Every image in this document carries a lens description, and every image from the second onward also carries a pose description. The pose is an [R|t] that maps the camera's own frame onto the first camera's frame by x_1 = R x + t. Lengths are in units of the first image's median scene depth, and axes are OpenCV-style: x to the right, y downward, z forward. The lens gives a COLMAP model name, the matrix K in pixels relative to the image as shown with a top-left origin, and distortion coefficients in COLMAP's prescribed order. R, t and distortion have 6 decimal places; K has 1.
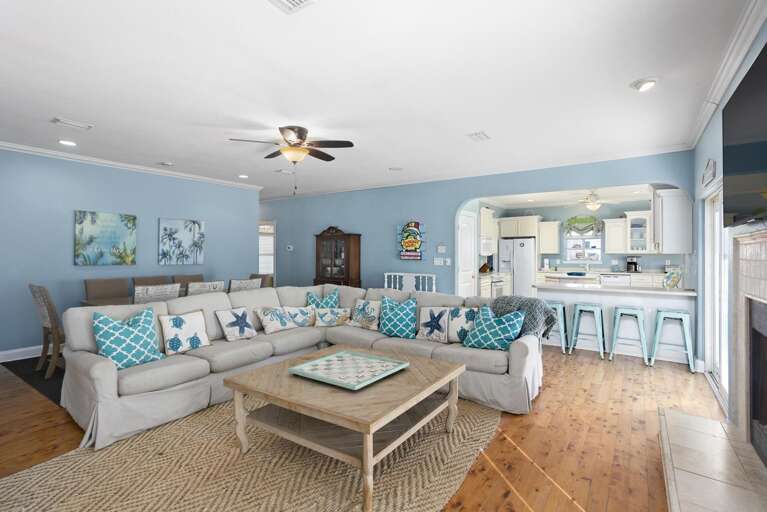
lens RADIAL K [[373.2, 0, 386.1], [0, 373.2, 253.6], [0, 0, 1]] dist [-0.033534, 0.000162]
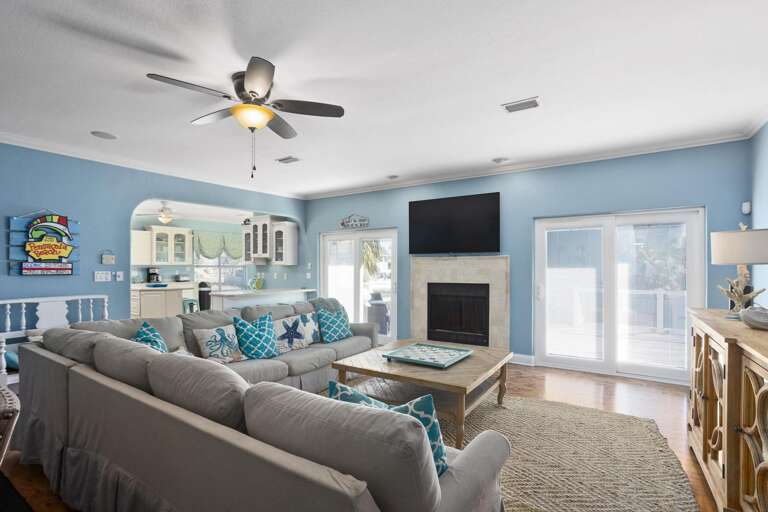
lens RADIAL K [[373.6, 0, 386.6], [0, 373.6, 253.6], [0, 0, 1]] dist [-0.033534, 0.000162]
pose [[-0.000186, 0.027799, 0.999614, -0.533927], [0.004048, 0.999605, -0.027798, -0.000578], [-0.999992, 0.004041, -0.000298, 0.443345]]
